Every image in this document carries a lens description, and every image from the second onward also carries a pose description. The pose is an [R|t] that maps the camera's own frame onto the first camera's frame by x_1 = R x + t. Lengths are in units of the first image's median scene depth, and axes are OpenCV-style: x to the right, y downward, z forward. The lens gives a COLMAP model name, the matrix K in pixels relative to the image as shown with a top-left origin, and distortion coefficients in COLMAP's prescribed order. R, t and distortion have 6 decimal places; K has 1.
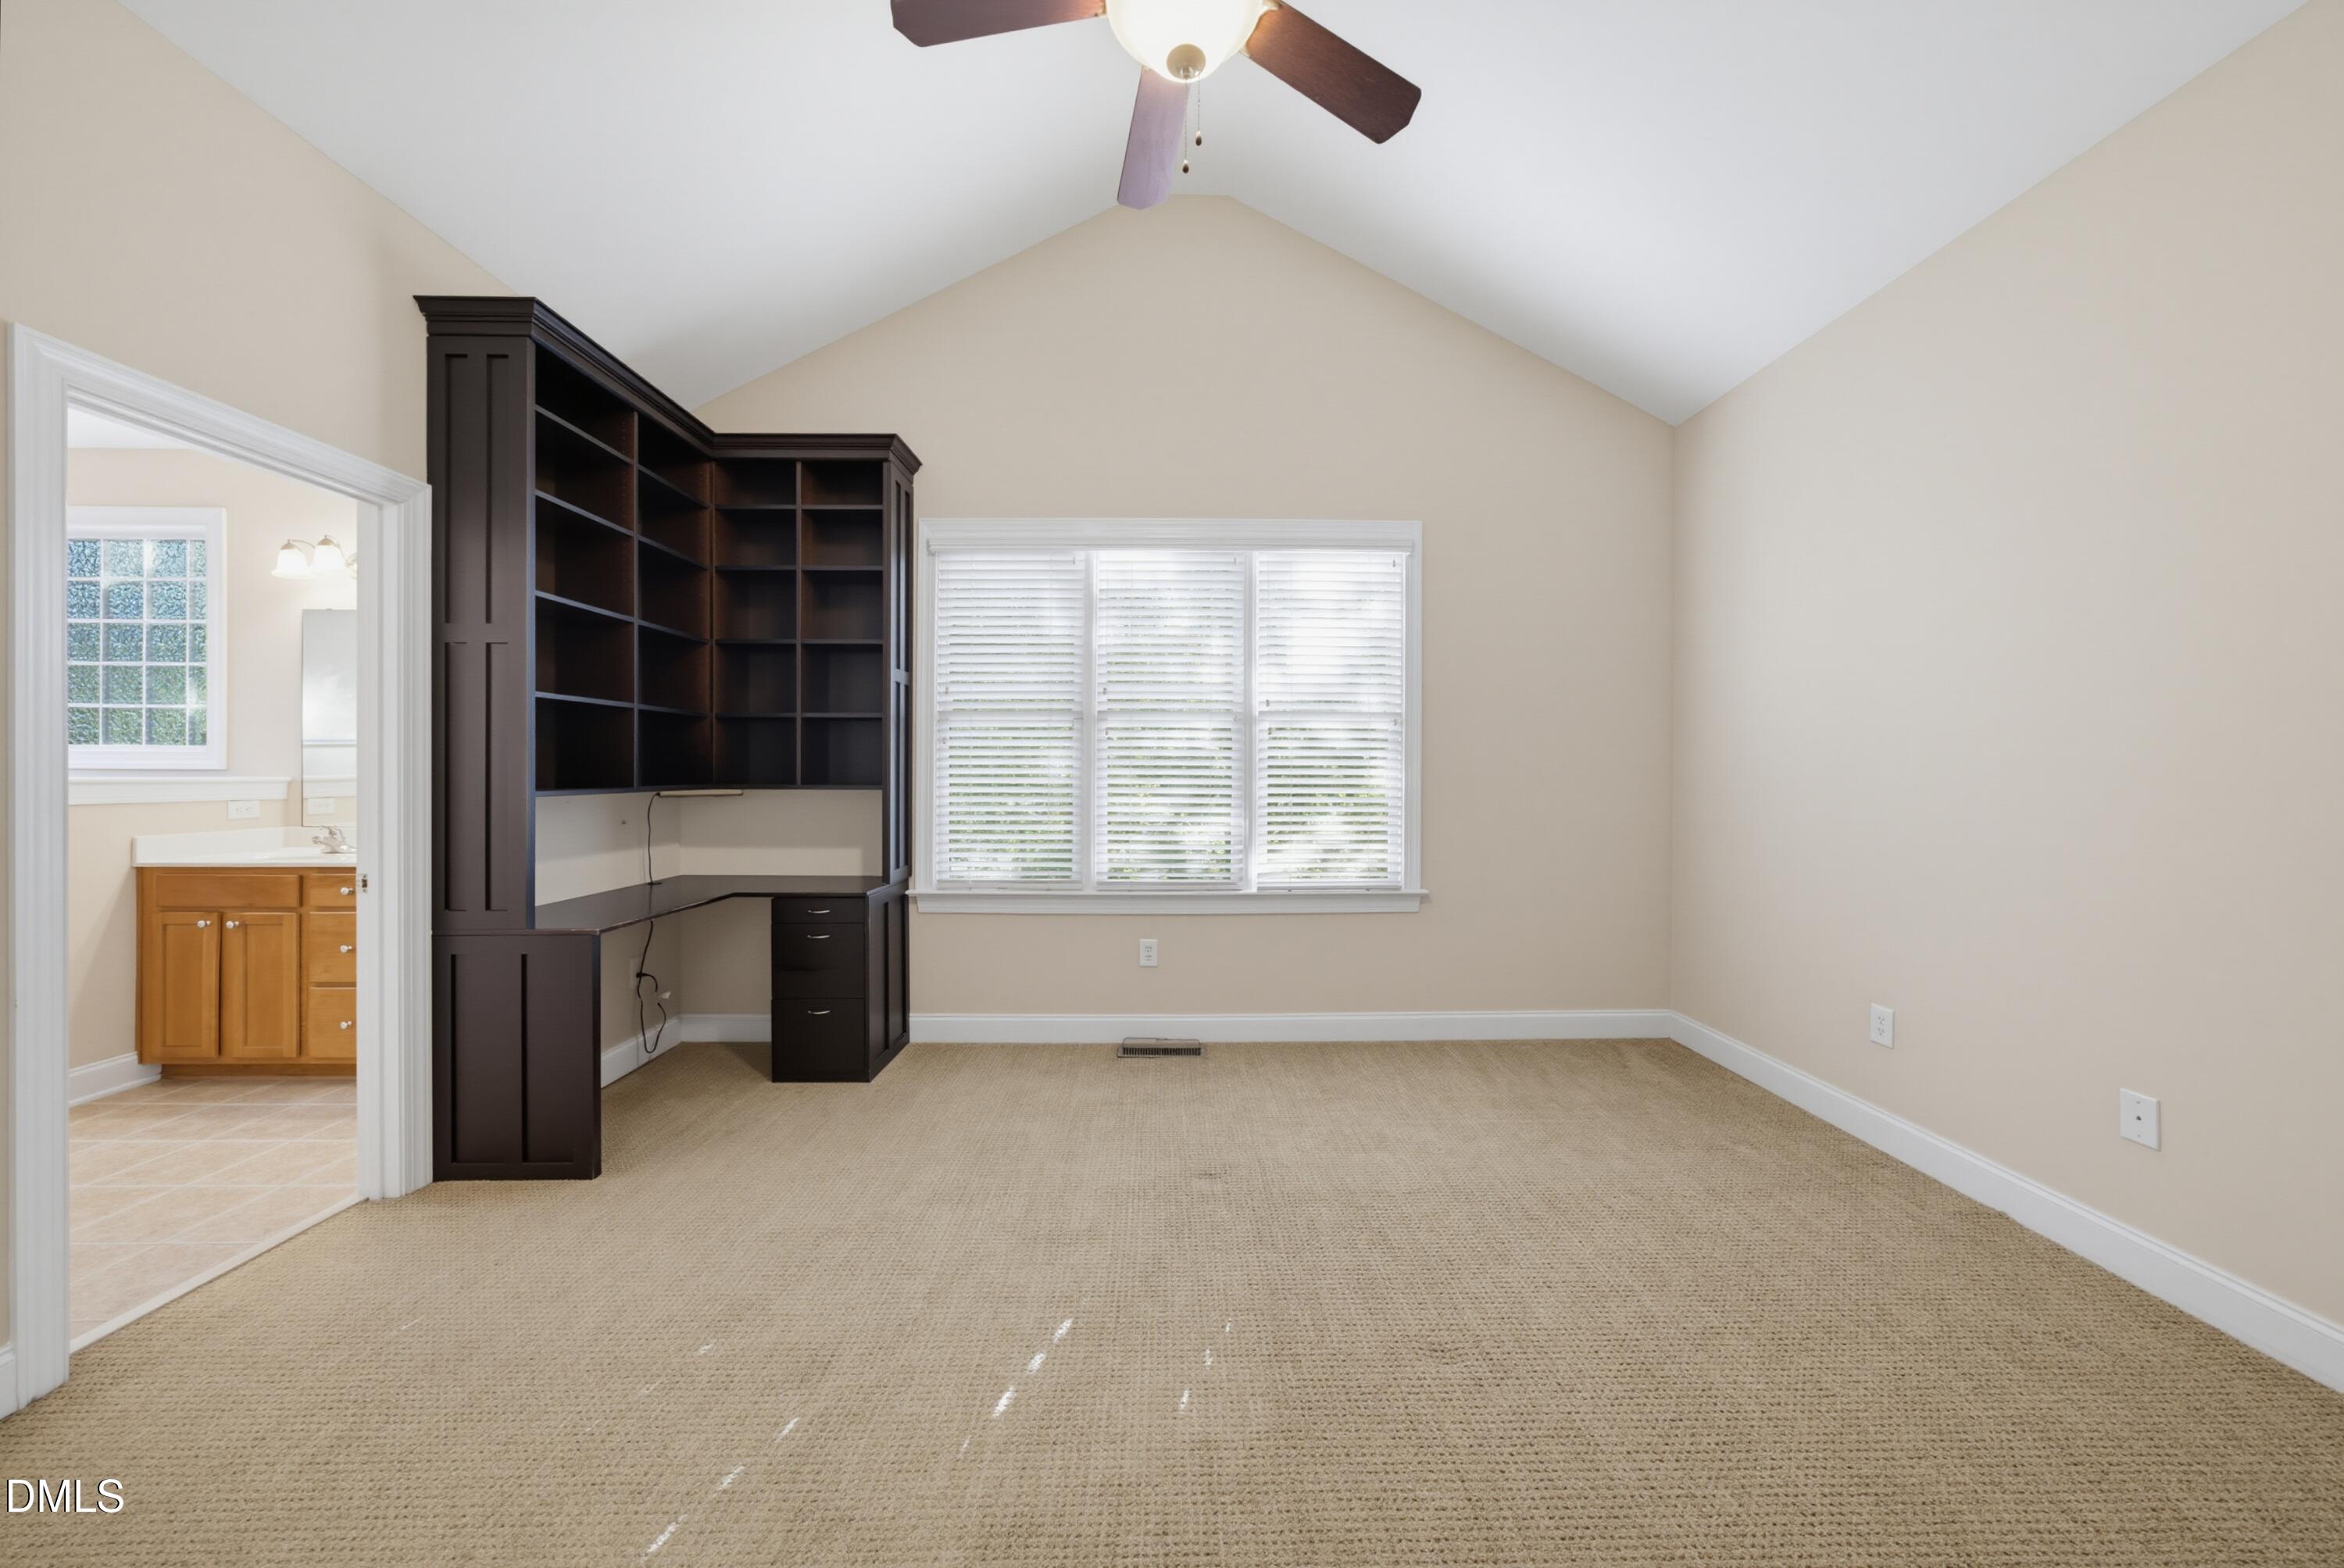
lens RADIAL K [[807.0, 0, 1203.2], [0, 807.0, 769.7], [0, 0, 1]] dist [-0.005860, 0.001249]
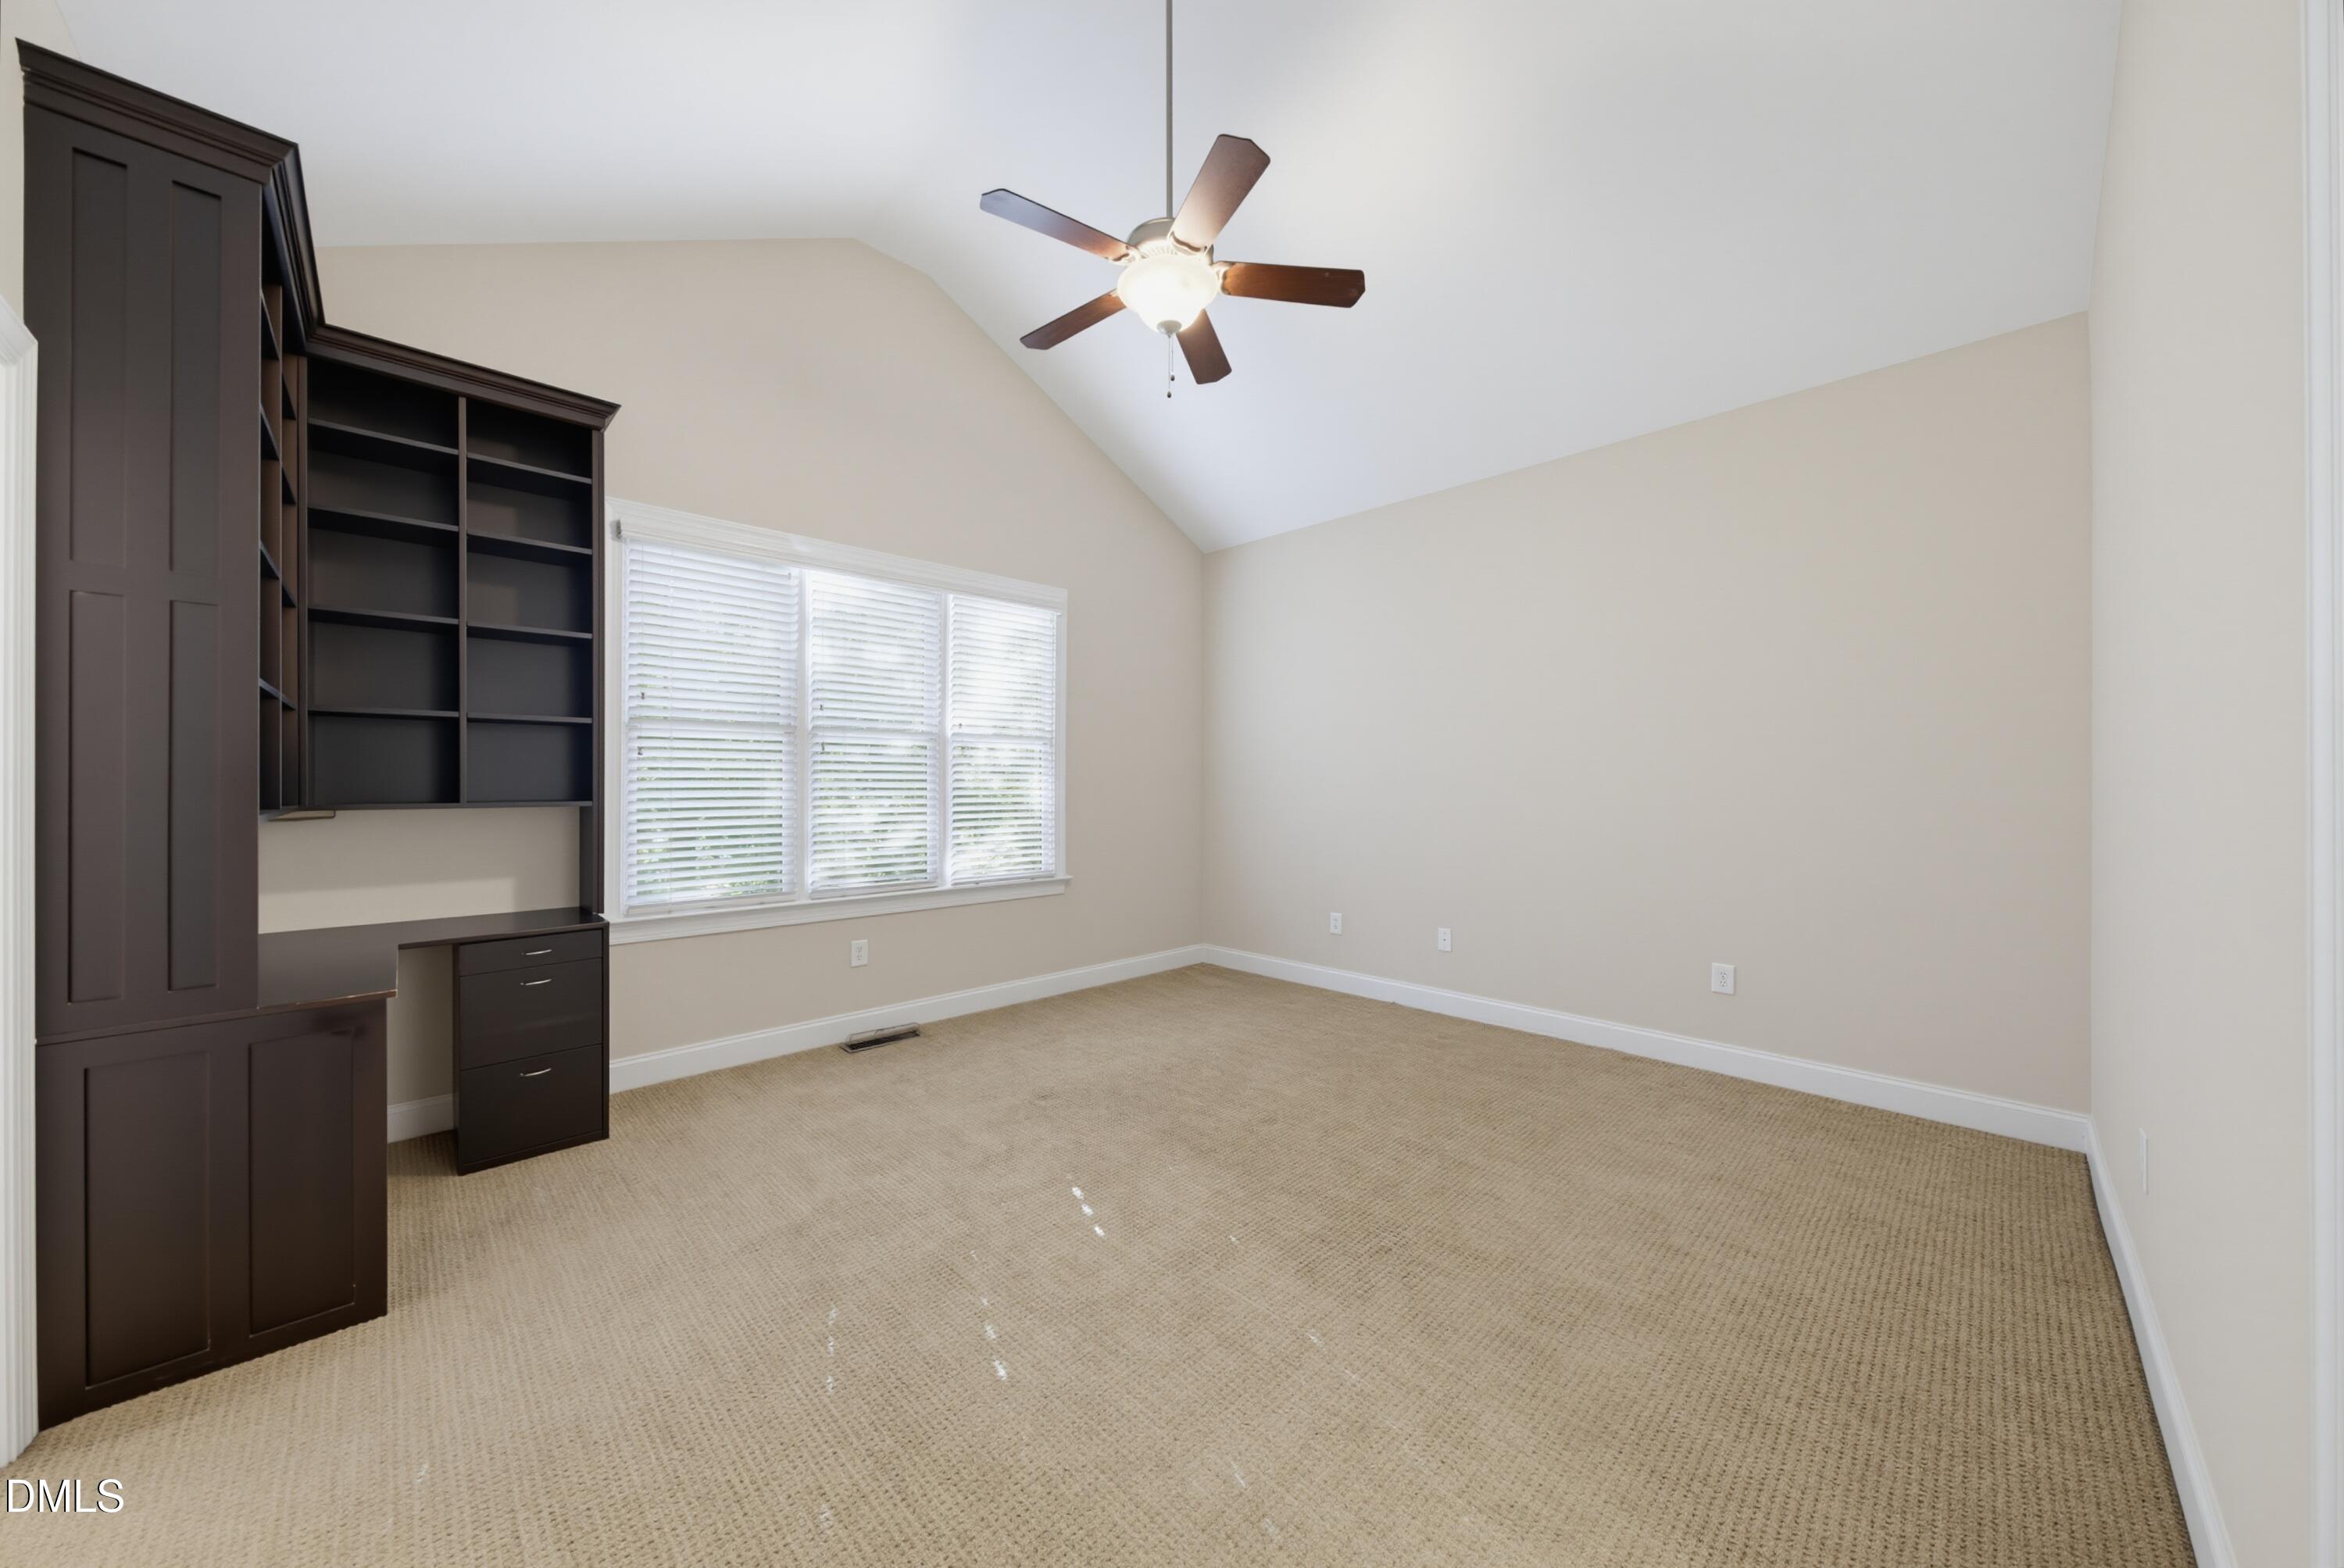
lens RADIAL K [[807.0, 0, 1164.5], [0, 807.0, 778.1], [0, 0, 1]] dist [-0.005860, 0.001249]
pose [[0.727649, 0.004738, 0.685934, -0.510217], [-0.005048, 0.999986, -0.001552, -0.006969], [-0.685931, -0.002334, 0.727663, -0.054143]]
